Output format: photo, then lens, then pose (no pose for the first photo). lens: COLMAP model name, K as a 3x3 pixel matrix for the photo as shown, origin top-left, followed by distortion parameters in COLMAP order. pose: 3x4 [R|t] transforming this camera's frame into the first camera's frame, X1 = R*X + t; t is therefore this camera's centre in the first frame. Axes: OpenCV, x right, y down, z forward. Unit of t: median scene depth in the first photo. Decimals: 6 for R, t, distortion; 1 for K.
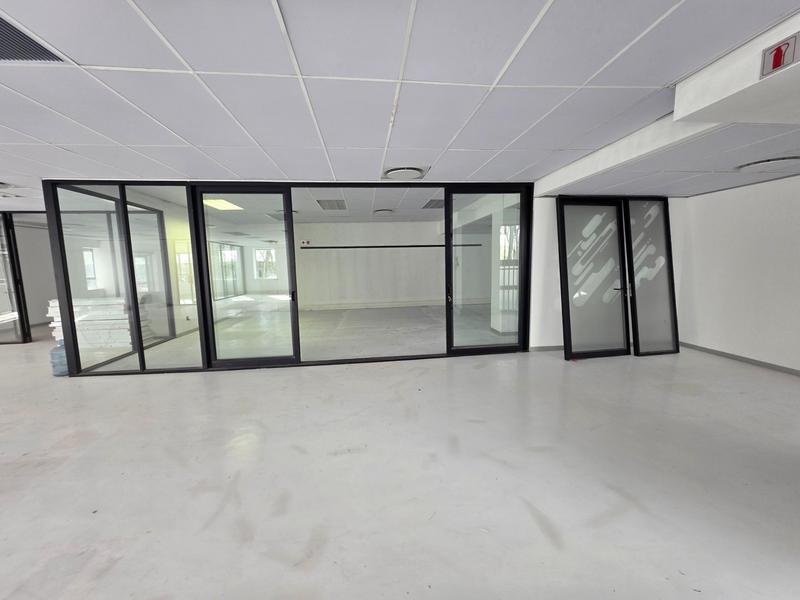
lens RADIAL K [[320.7, 0, 404.0], [0, 320.7, 301.0], [0, 0, 1]] dist [0.002425, 0.000490]
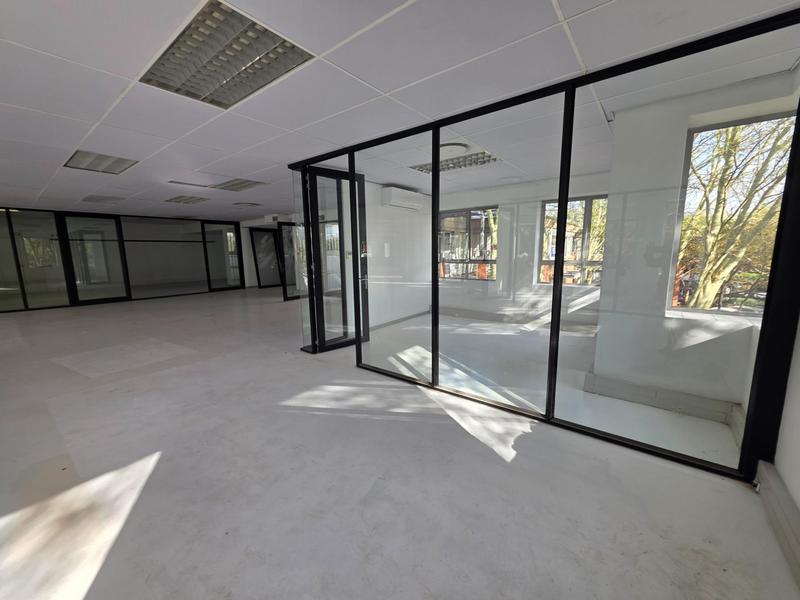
lens RADIAL K [[320.7, 0, 400.9], [0, 320.7, 302.3], [0, 0, 1]] dist [0.002425, 0.000490]
pose [[0.712432, -0.098158, 0.694842, -0.531172], [0.080548, 0.995063, 0.057983, 0.230778], [-0.697103, 0.014659, 0.716821, -1.749825]]
